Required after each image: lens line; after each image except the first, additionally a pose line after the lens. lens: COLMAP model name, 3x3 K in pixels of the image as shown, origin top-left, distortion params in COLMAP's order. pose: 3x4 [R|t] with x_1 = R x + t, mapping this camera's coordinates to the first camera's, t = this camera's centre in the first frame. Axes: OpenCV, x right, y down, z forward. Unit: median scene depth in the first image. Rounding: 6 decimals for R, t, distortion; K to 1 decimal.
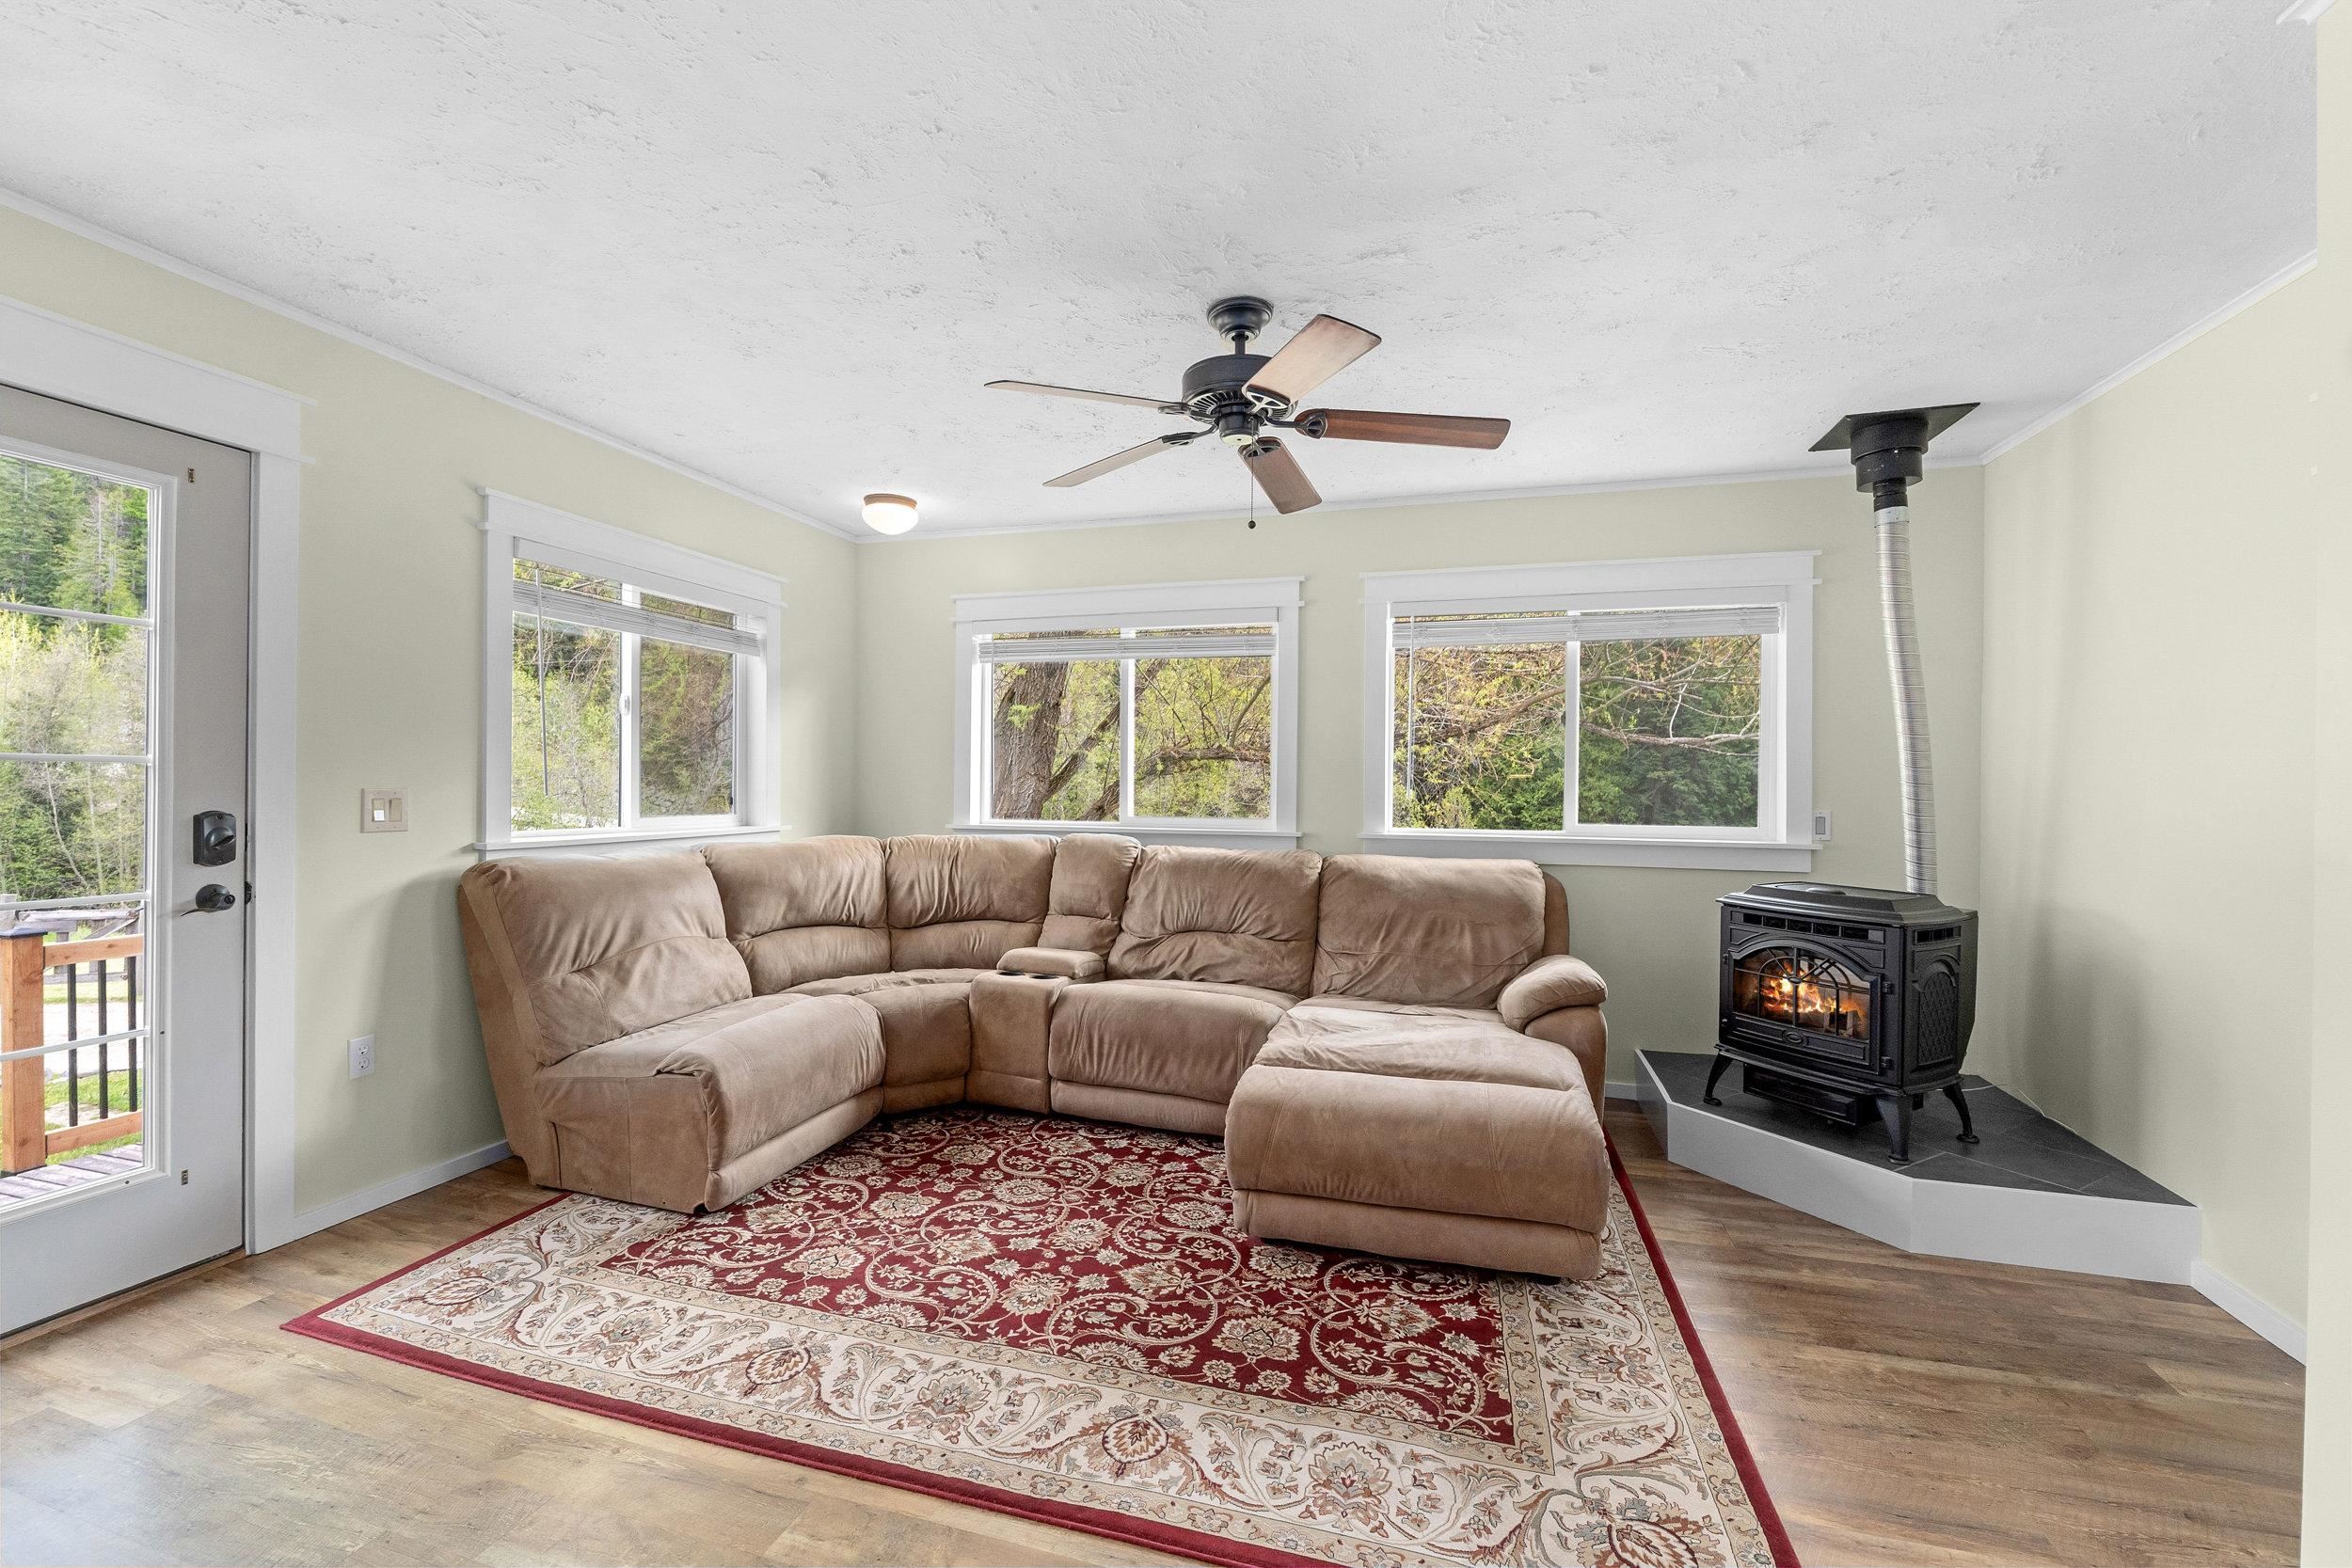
lens RADIAL K [[1019.3, 0, 1171.1], [0, 1019.3, 787.3], [0, 0, 1]] dist [-0.003390, -0.000069]
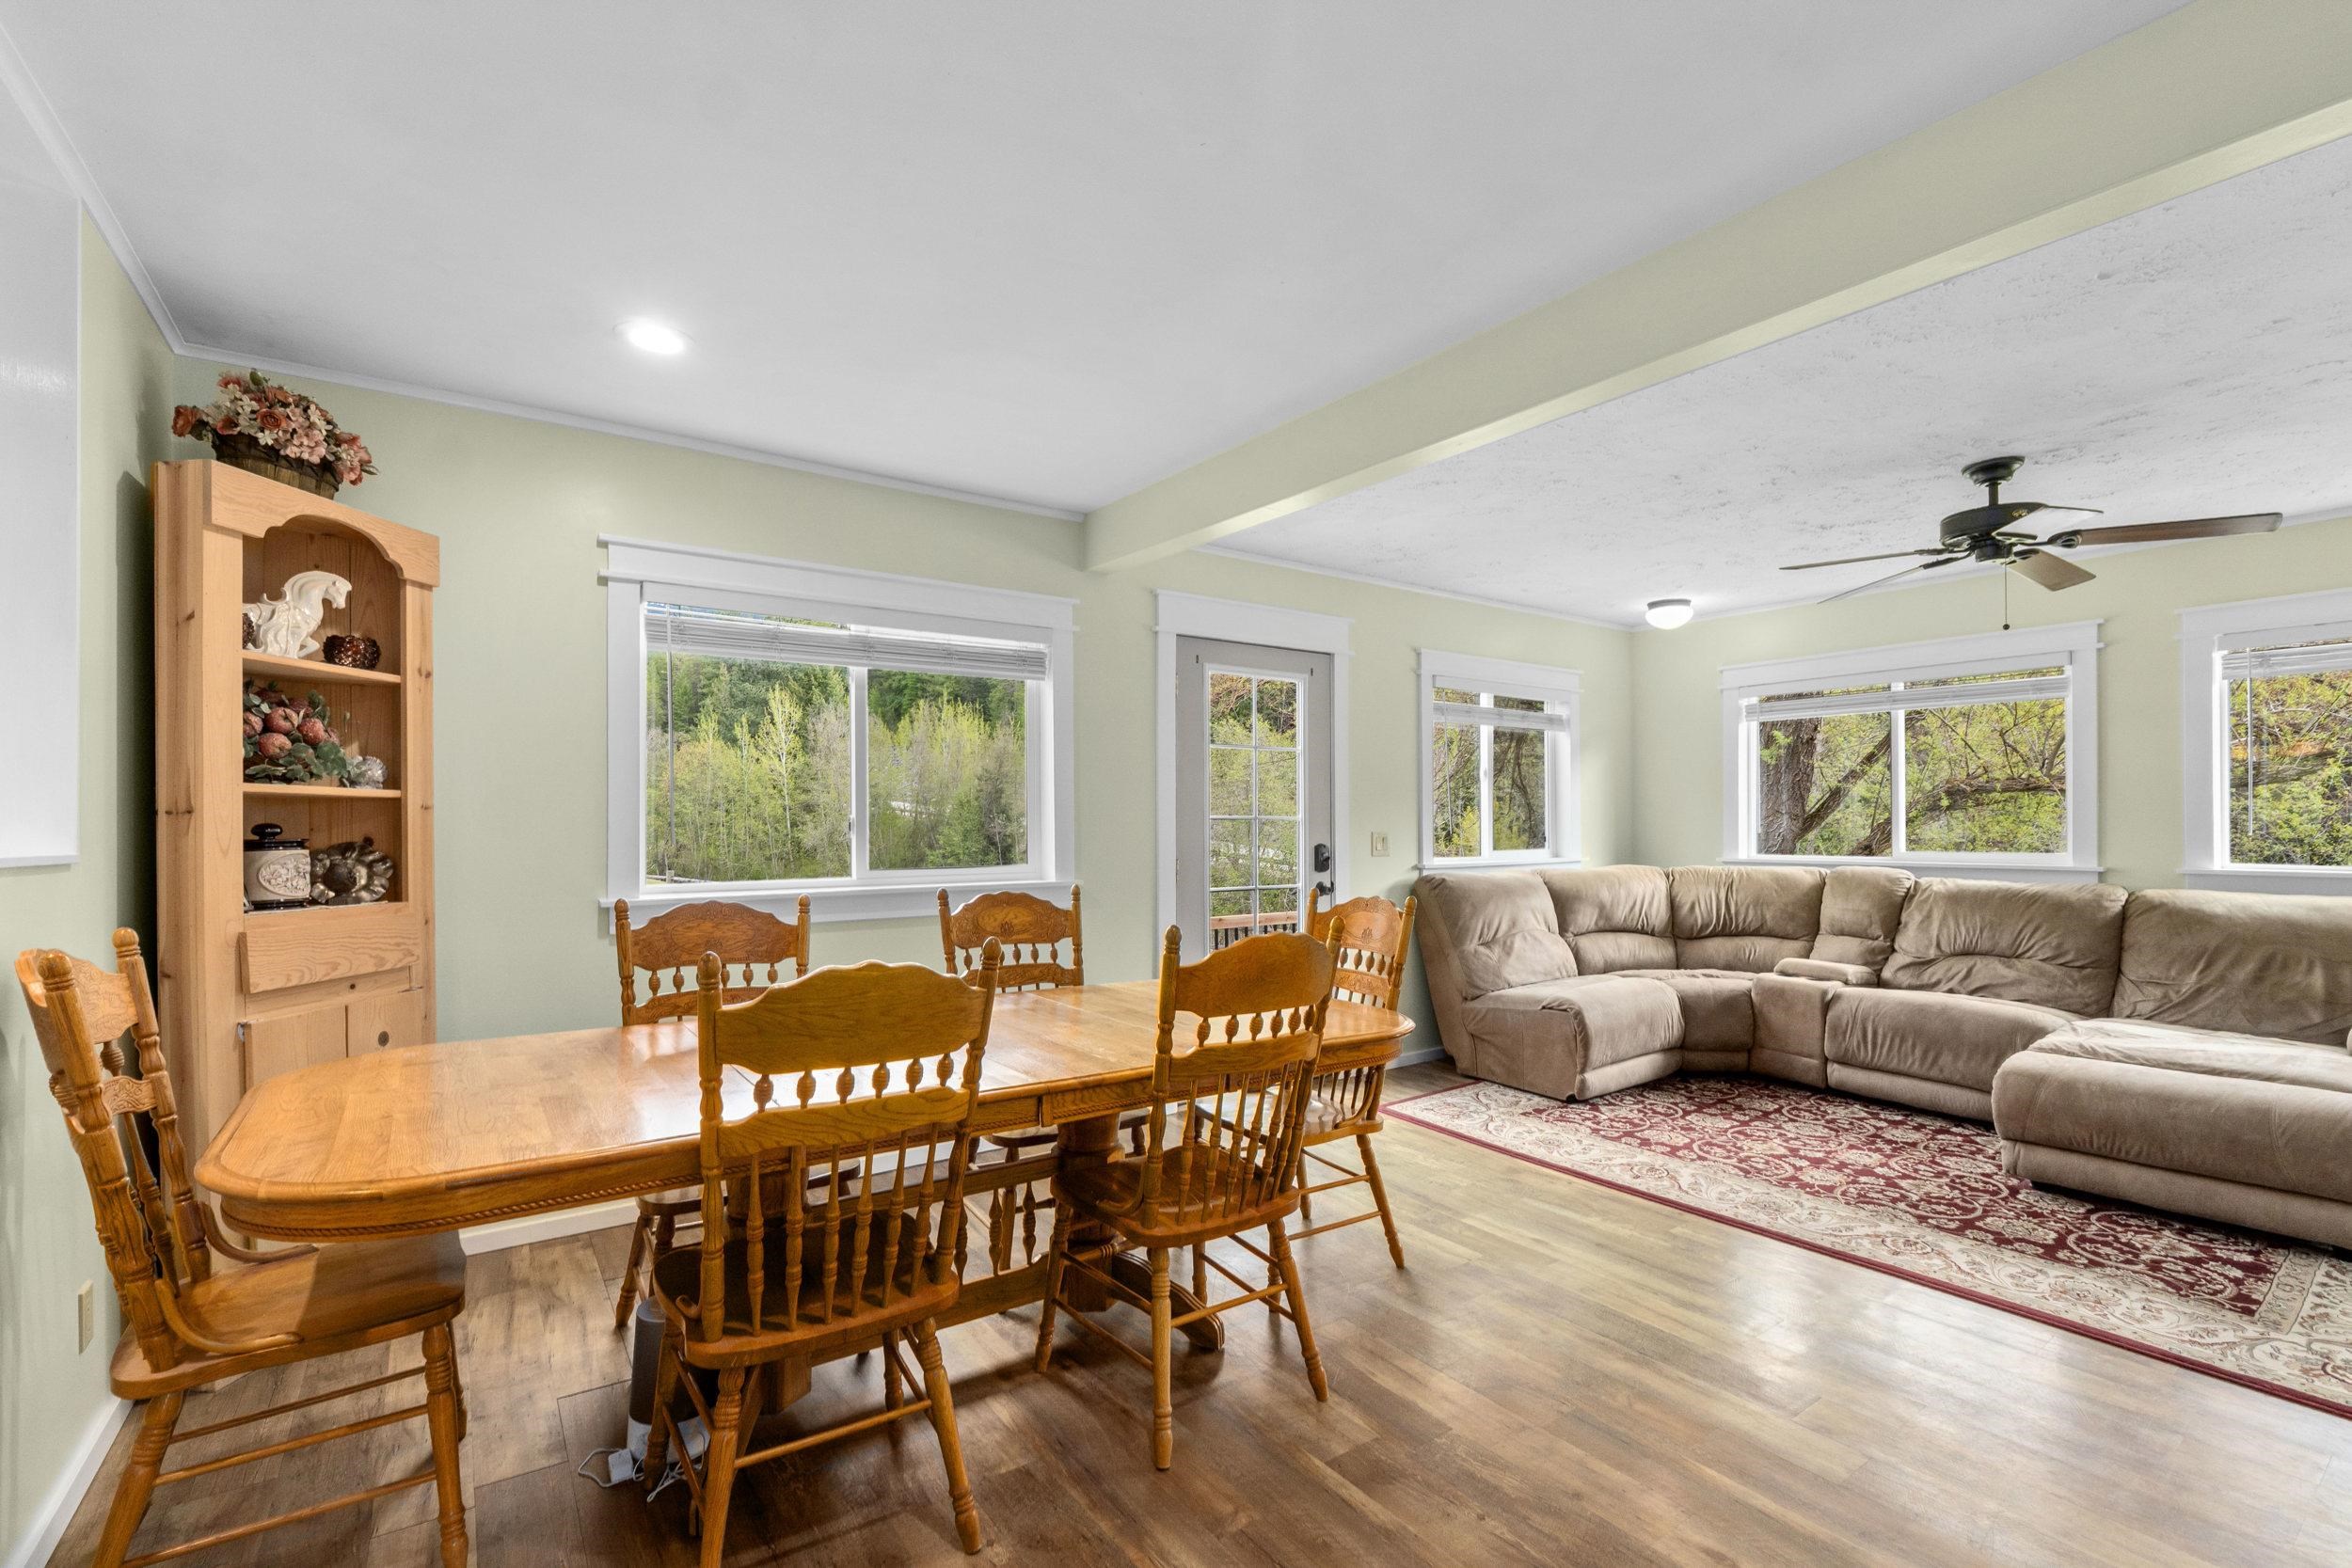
lens RADIAL K [[1019.3, 0, 1188.7], [0, 1019.3, 821.7], [0, 0, 1]] dist [-0.003390, -0.000069]
pose [[0.792446, -0.013317, -0.609797, 0.029773], [0.009851, 0.999911, -0.009035, -0.002796], [0.609863, 0.001152, 0.792506, -0.523789]]
